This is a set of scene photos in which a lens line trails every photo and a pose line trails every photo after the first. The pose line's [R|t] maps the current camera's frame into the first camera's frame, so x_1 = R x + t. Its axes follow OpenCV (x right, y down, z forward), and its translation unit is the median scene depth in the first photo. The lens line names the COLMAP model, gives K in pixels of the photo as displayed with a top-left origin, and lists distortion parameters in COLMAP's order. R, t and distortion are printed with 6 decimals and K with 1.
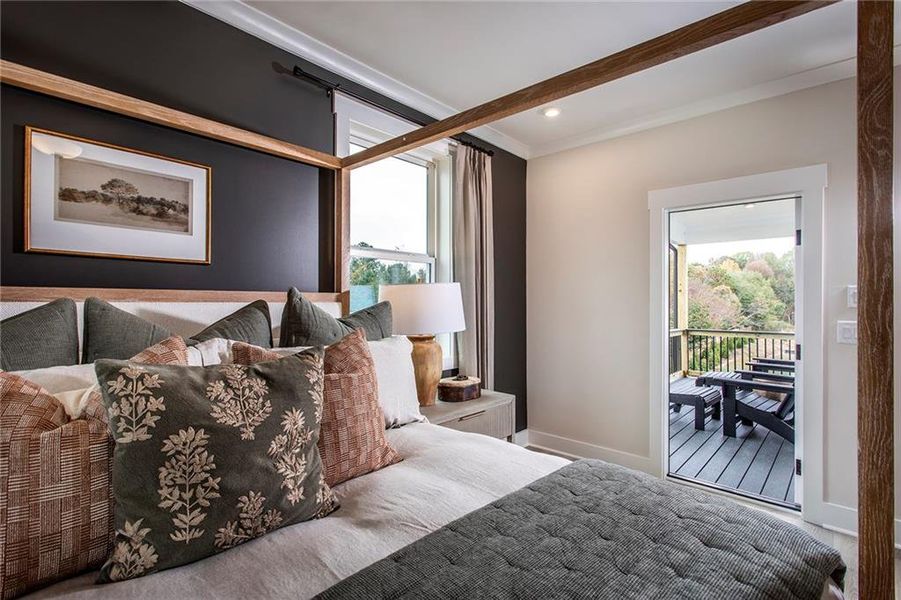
lens RADIAL K [[435.5, 0, 451.6], [0, 435.5, 287.6], [0, 0, 1]] dist [0.002388, 0.000443]
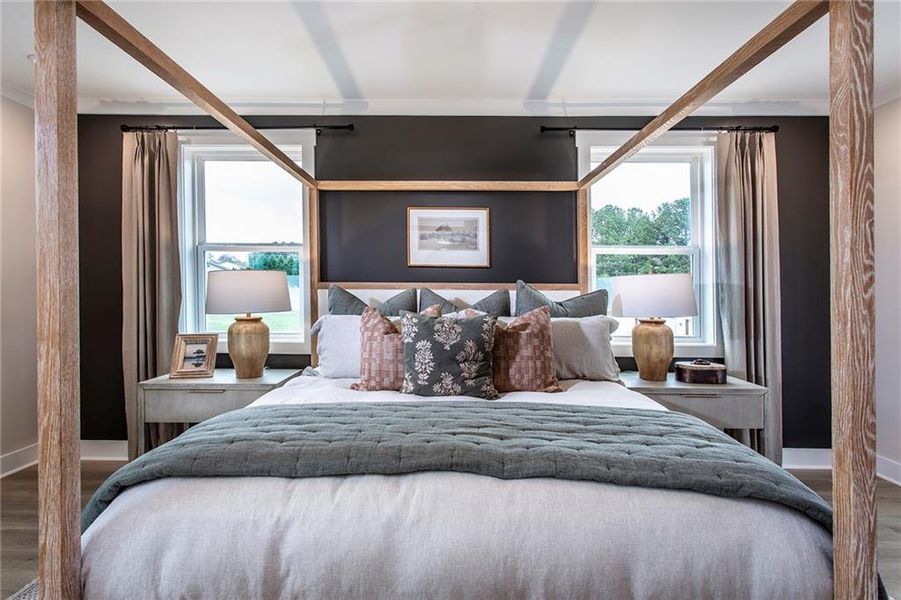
lens RADIAL K [[435.5, 0, 451.6], [0, 435.5, 287.6], [0, 0, 1]] dist [0.002388, 0.000443]
pose [[0.684596, -0.008010, -0.728879, 0.811690], [0.019222, 0.999790, 0.007067, 0.012597], [0.728669, -0.018848, 0.684606, -0.342712]]
